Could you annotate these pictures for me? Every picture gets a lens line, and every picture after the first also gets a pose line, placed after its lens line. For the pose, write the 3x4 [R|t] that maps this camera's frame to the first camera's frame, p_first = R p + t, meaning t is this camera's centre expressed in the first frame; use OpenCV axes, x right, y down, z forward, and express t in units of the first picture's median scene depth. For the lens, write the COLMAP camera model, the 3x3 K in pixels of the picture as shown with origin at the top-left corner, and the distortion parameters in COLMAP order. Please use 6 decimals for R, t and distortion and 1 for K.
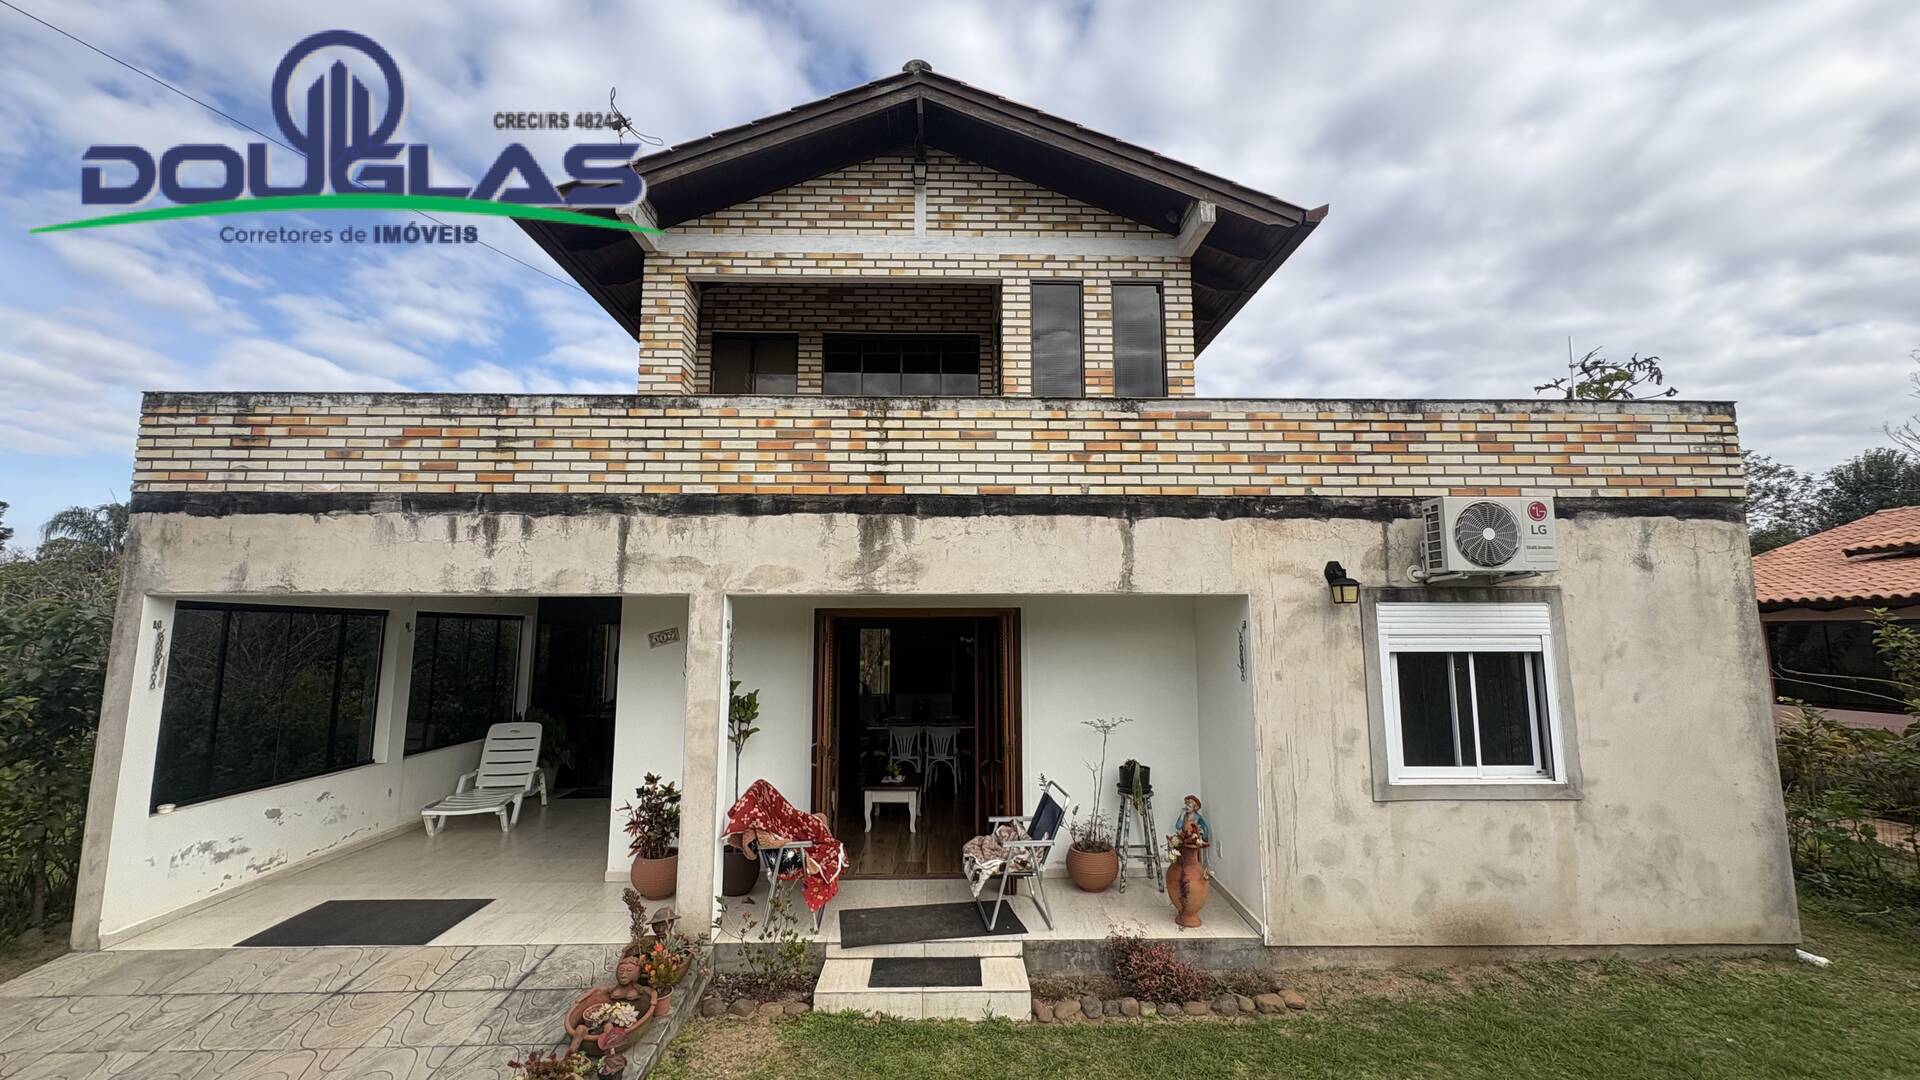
lens RADIAL K [[766.0, 0, 962.3], [0, 766.0, 539.7], [0, 0, 1]] dist [0.001286, 0.000259]
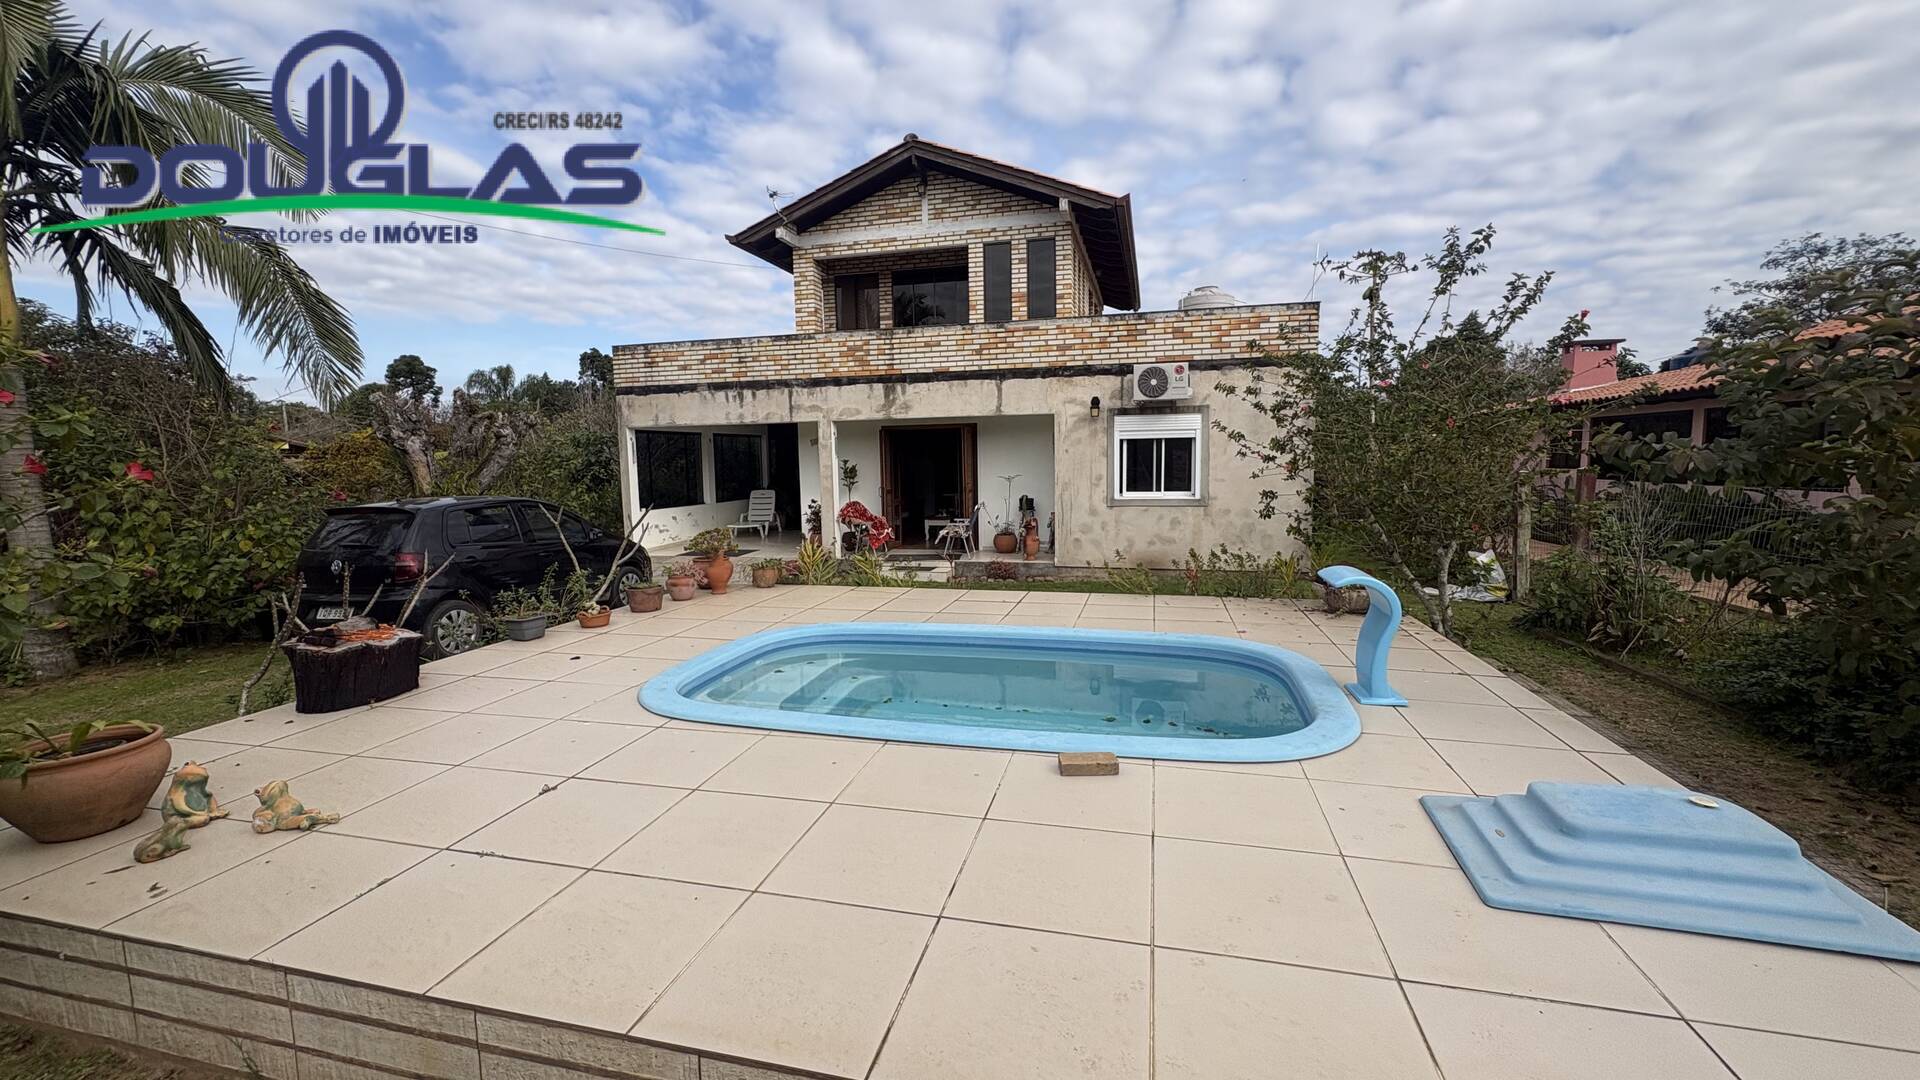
lens RADIAL K [[758.8, 0, 960.8], [0, 758.8, 536.7], [0, 0, 1]] dist [-0.000342, 0.000104]
pose [[0.962336, 0.012386, -0.271581, 0.702014], [0.050325, 0.973581, 0.222729, -0.080481], [0.267165, -0.228007, 0.936288, -1.146184]]
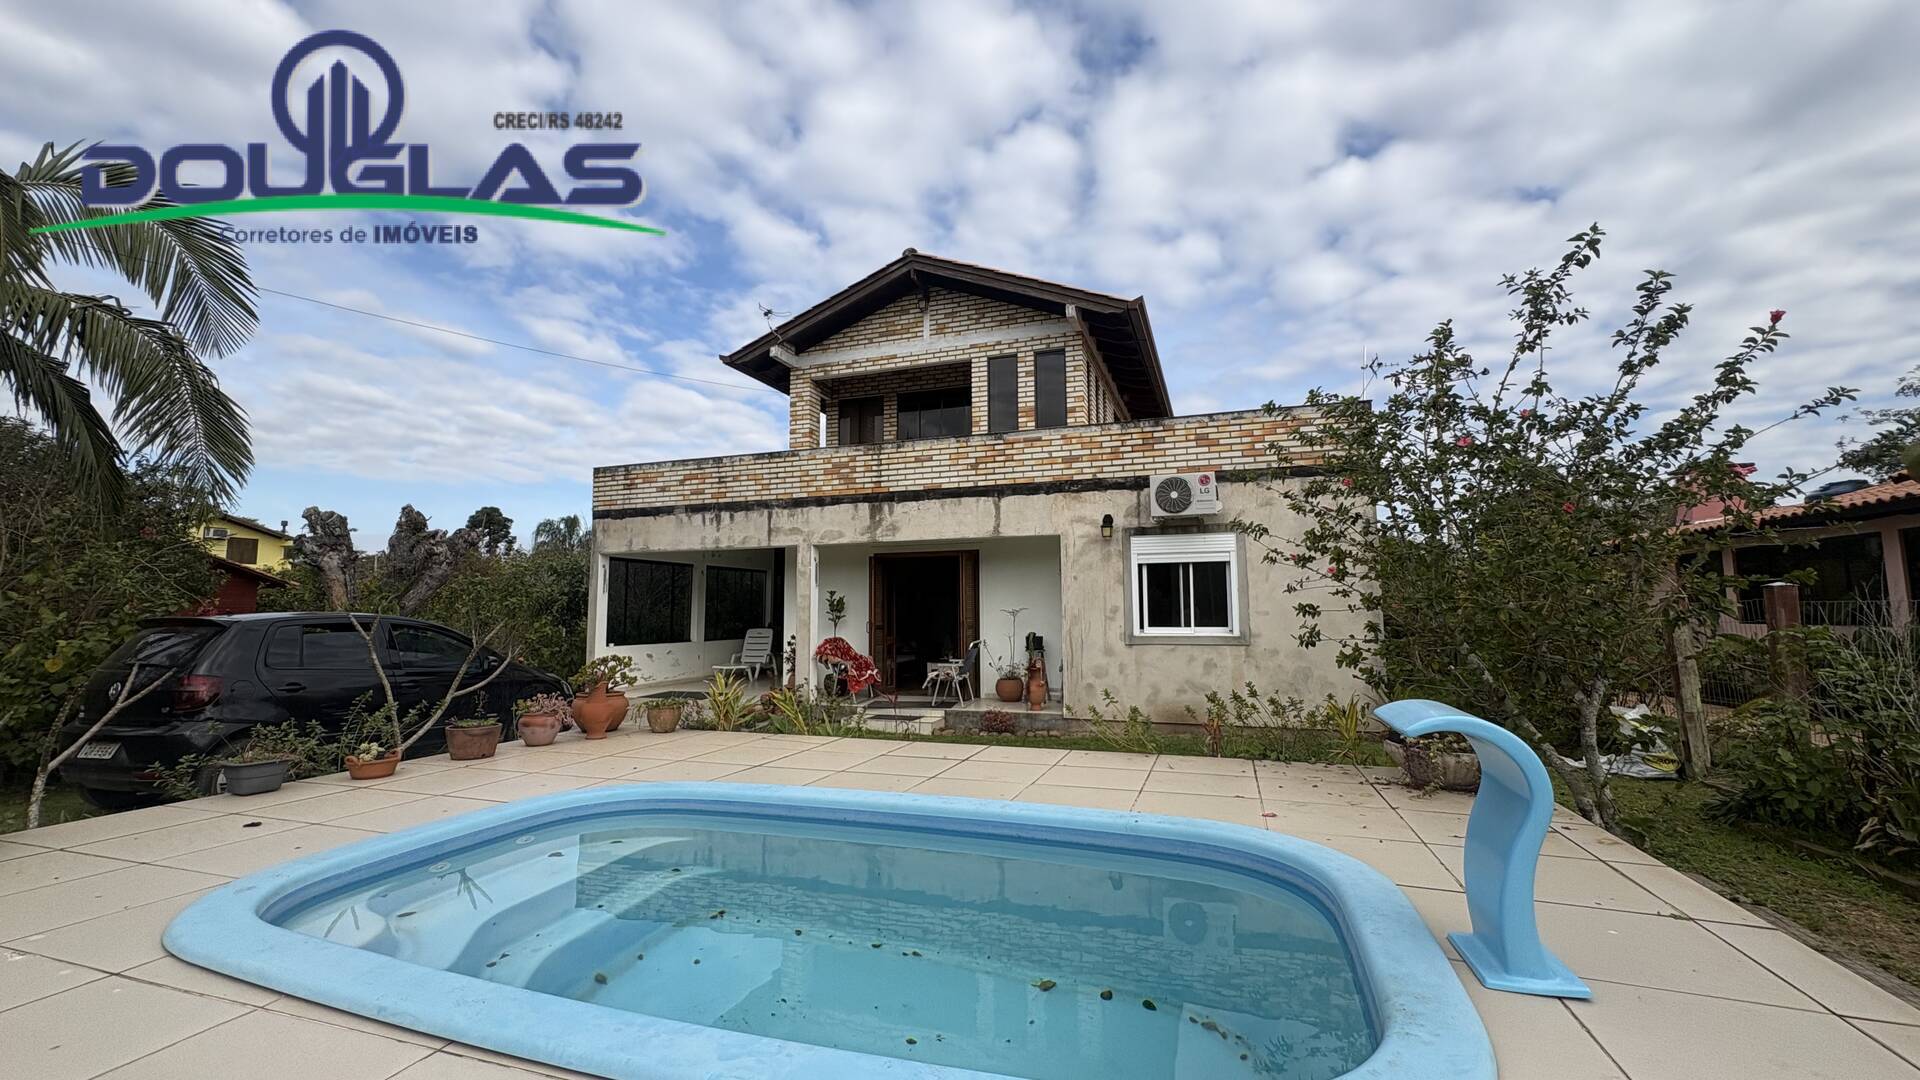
lens RADIAL K [[760.2, 0, 960.0], [0, 760.2, 540.0], [0, 0, 1]] dist [-0.000563, 0.000161]
pose [[0.936678, -0.038878, -0.348027, 0.780175], [0.049159, 0.998575, 0.020756, 0.034316], [0.346724, -0.036550, 0.937255, -0.794673]]
